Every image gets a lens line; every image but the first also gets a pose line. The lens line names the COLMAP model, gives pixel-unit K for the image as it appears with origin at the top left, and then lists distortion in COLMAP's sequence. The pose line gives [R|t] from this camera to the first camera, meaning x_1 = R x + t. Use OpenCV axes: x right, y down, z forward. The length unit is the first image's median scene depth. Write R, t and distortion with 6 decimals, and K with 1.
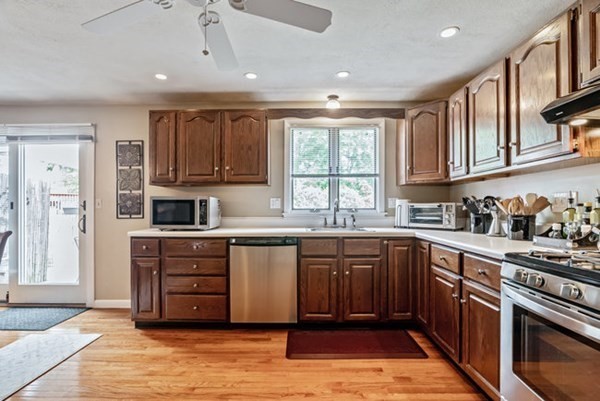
lens RADIAL K [[290.1, 0, 299.1], [0, 290.1, 206.6], [0, 0, 1]] dist [-0.016230, 0.000491]
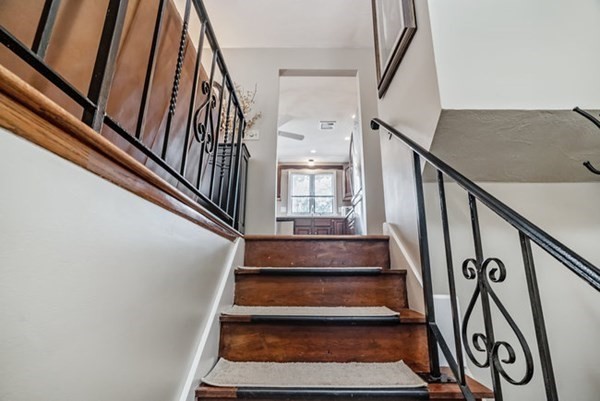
lens RADIAL K [[290.1, 0, 299.1], [0, 290.1, 206.6], [0, 0, 1]] dist [-0.016230, 0.000491]
pose [[0.999989, 0.002973, 0.003574, 0.022481], [-0.002155, 0.977618, -0.210375, 0.429121], [-0.004119, 0.210365, 0.977614, -1.079601]]
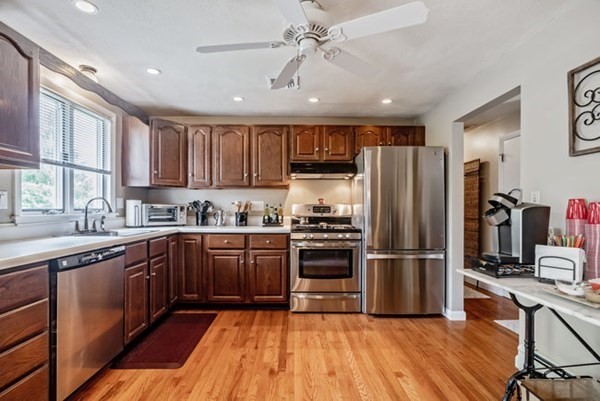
lens RADIAL K [[290.1, 0, 299.1], [0, 290.1, 206.6], [0, 0, 1]] dist [-0.016230, 0.000491]
pose [[-0.030985, 0.008000, 0.999488, -0.717132], [-0.006322, 0.999946, -0.008200, 0.003132], [-0.999500, -0.006573, -0.030933, 0.462517]]
